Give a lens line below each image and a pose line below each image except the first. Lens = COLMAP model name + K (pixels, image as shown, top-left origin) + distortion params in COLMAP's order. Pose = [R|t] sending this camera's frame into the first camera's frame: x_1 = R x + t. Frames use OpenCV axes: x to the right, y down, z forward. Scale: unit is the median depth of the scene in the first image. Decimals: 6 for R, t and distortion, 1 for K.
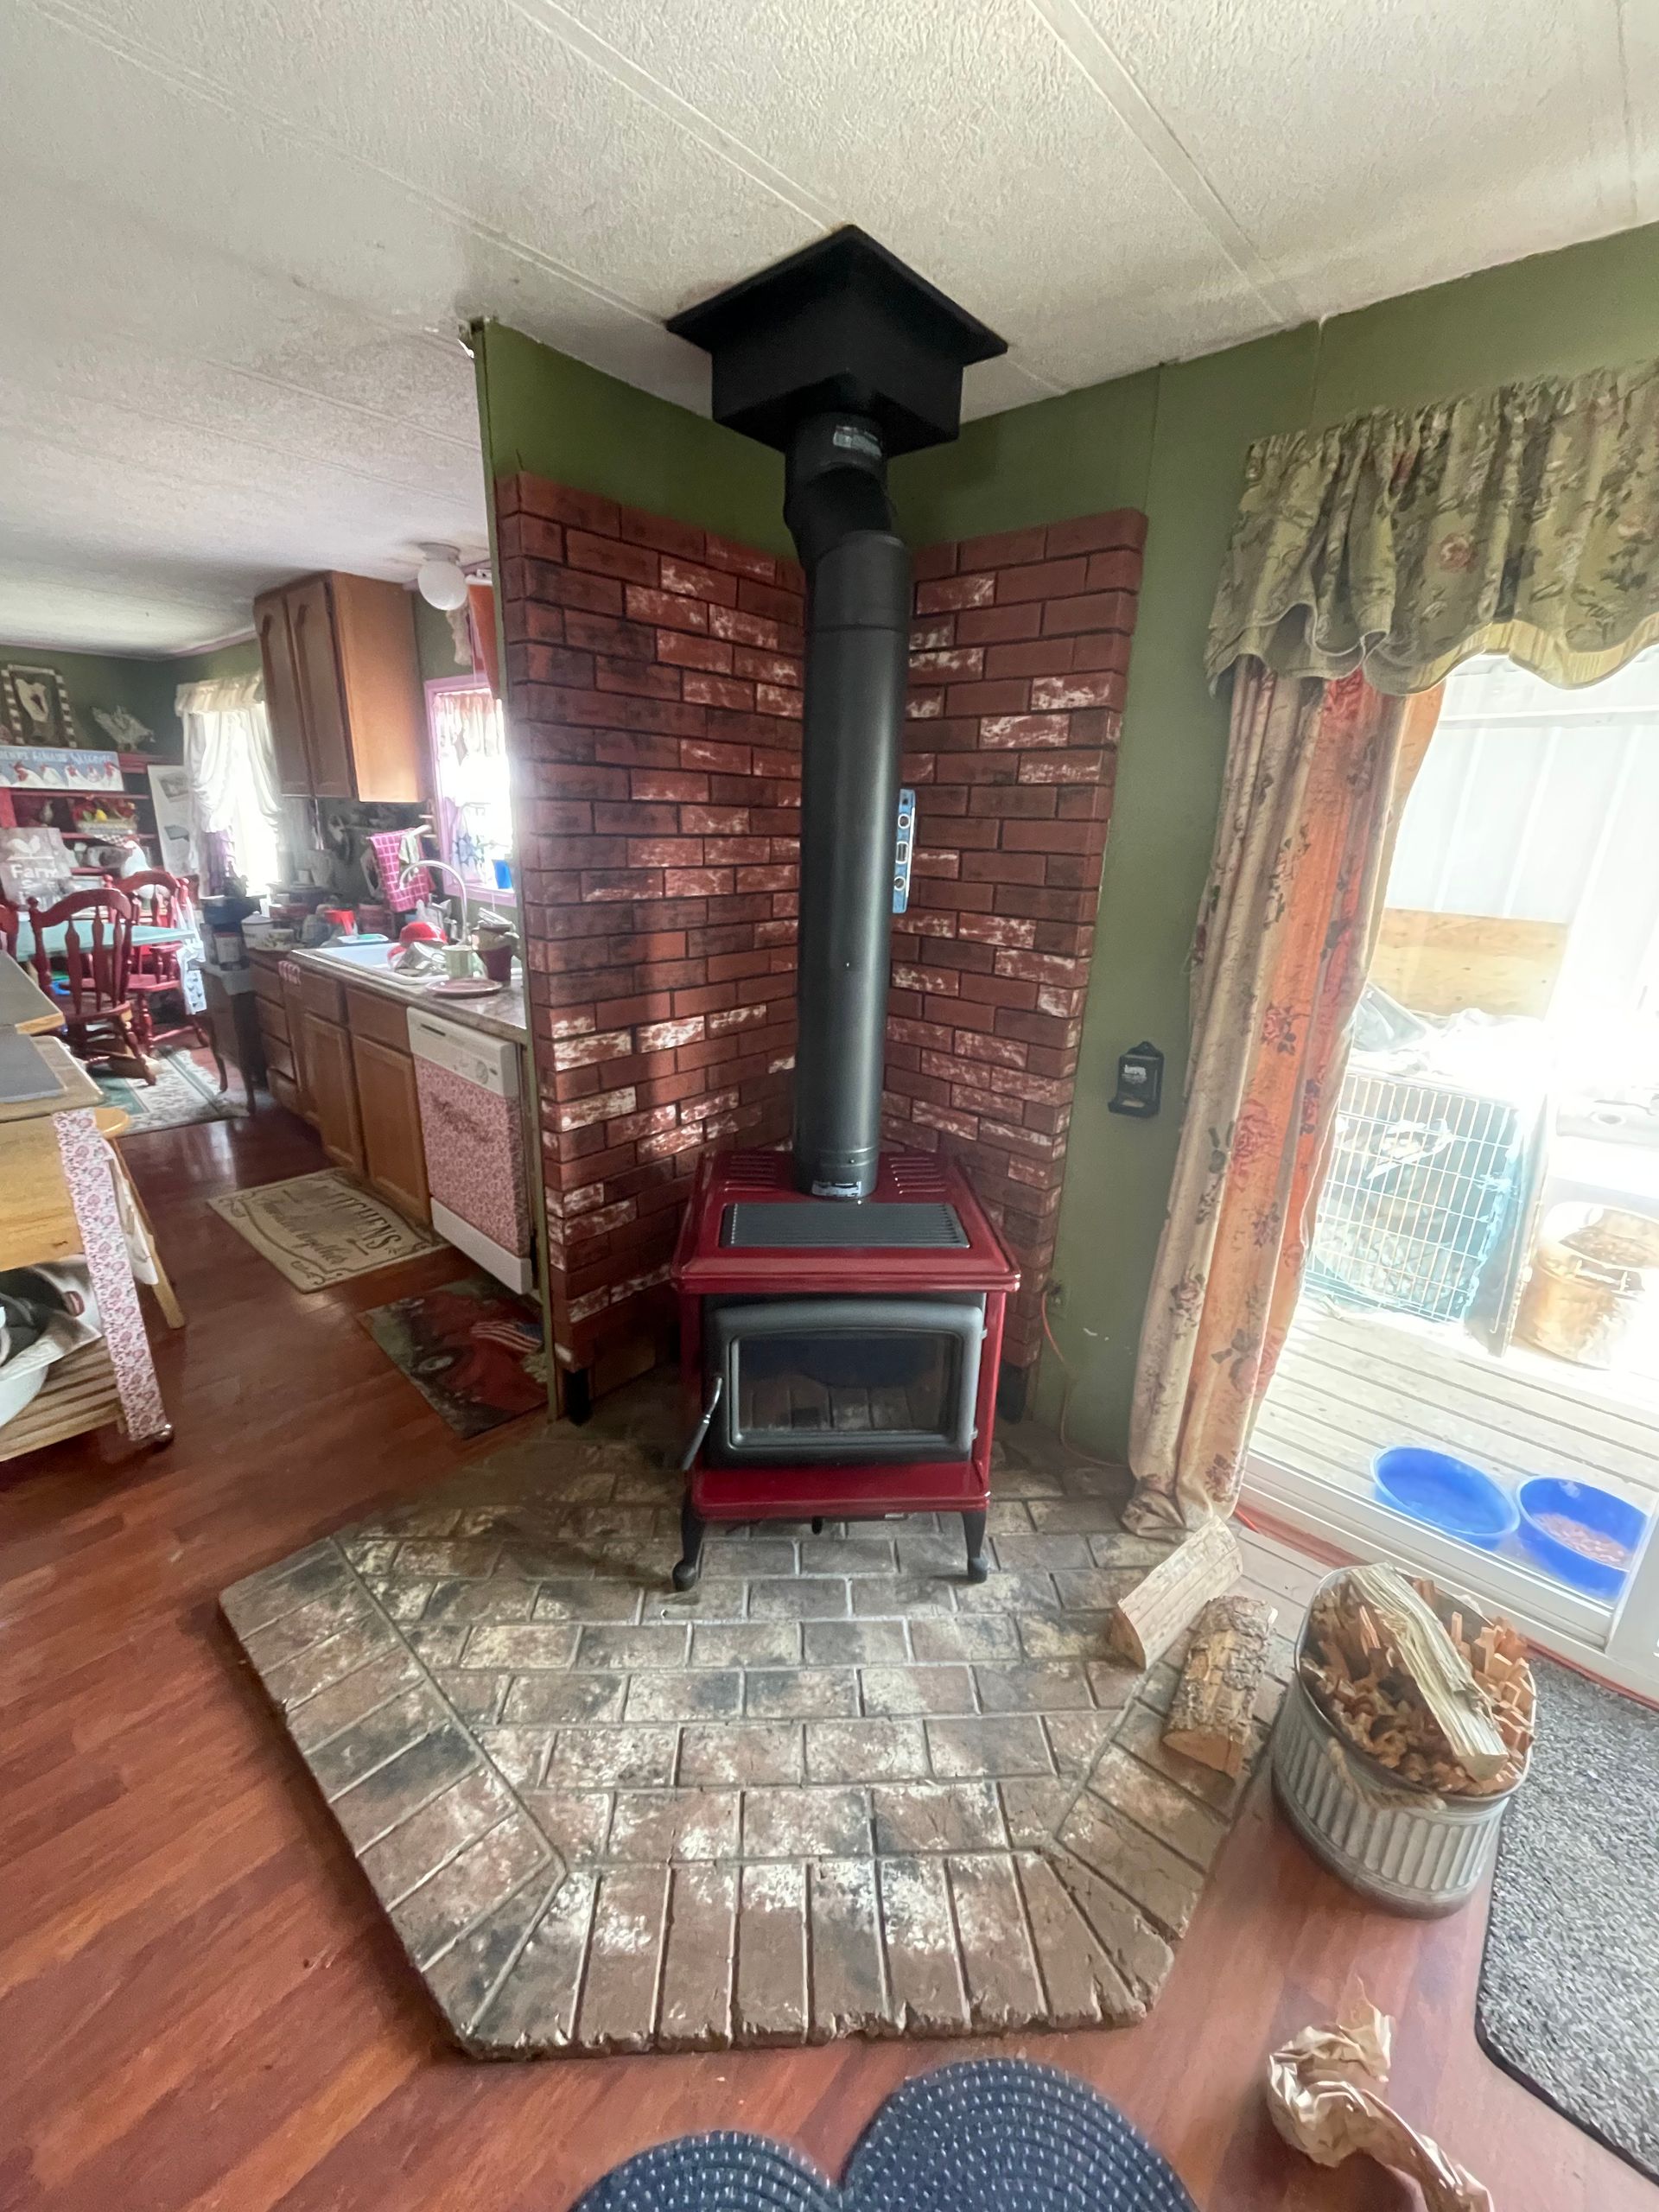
lens RADIAL K [[907.5, 0, 830.8], [0, 907.5, 1098.1], [0, 0, 1]] dist [0.003468, 0.000363]
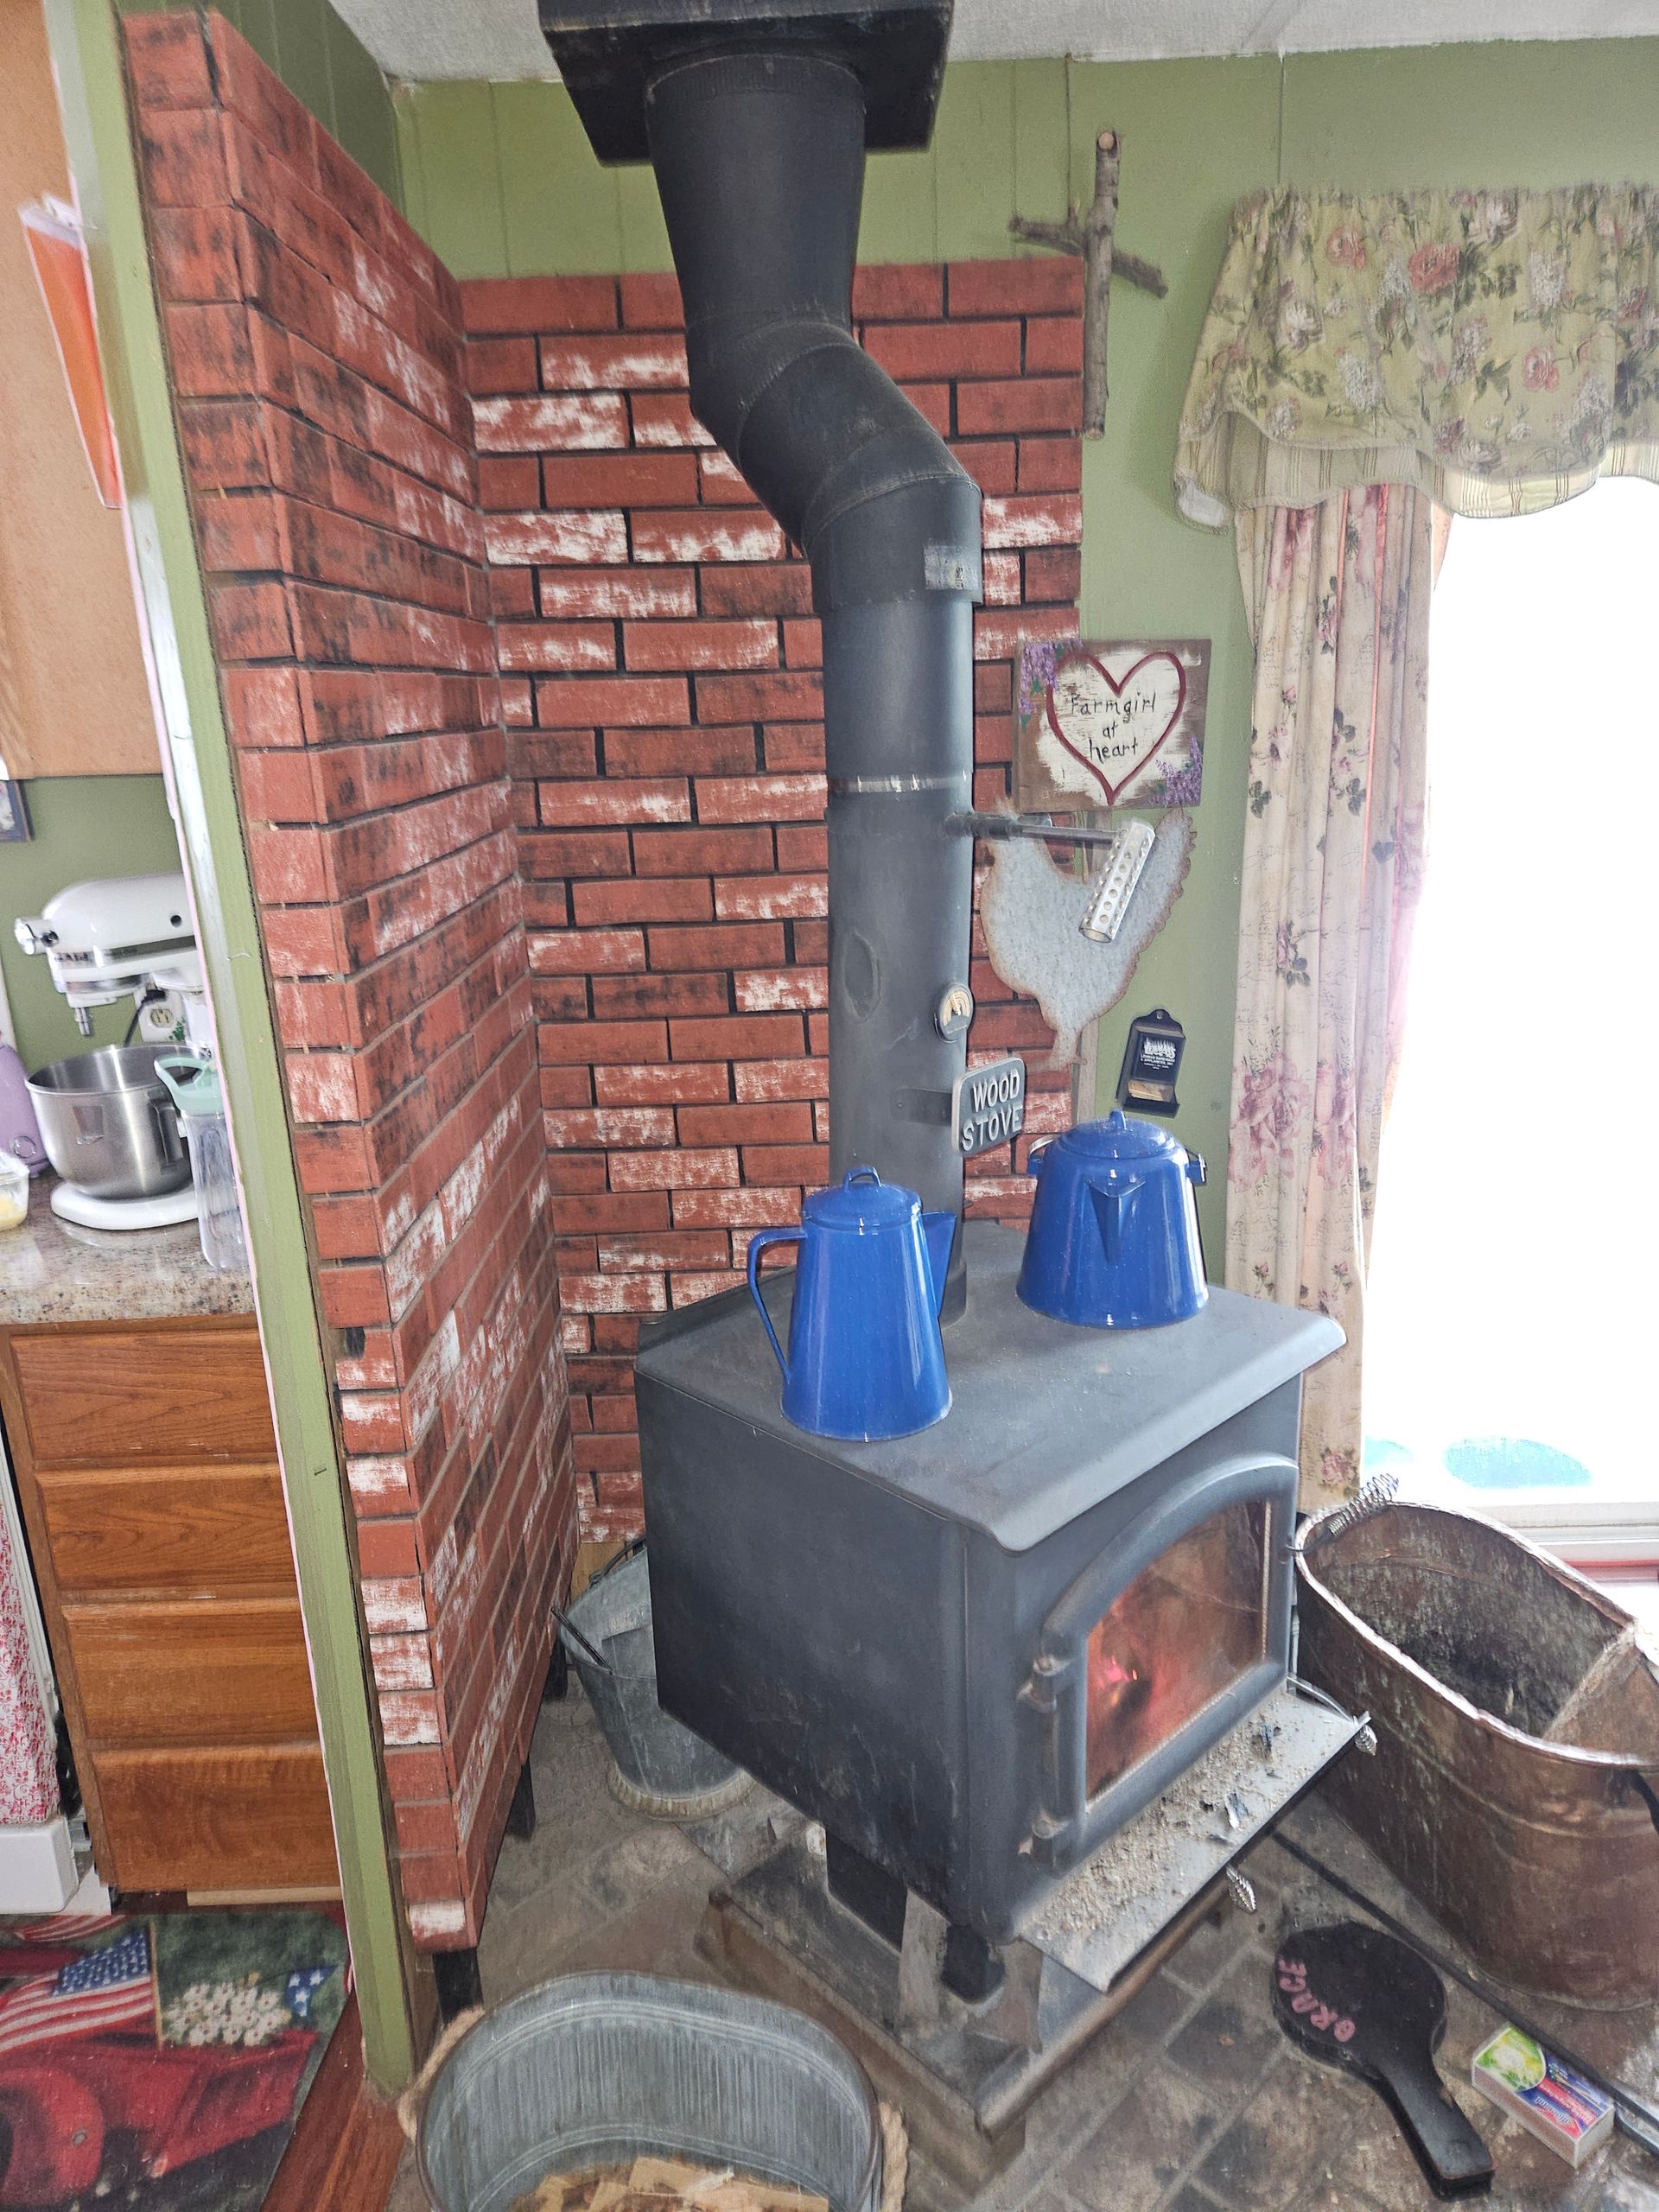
lens RADIAL K [[1459.7, 0, 827.2], [0, 1459.7, 1107.4], [0, 0, 1]] dist [0.005508, -0.001474]
pose [[0.741426, -0.239358, 0.626893, -0.599003], [0.267485, 0.962210, 0.051033, -0.116549], [-0.615418, 0.129847, 0.777432, 0.286603]]
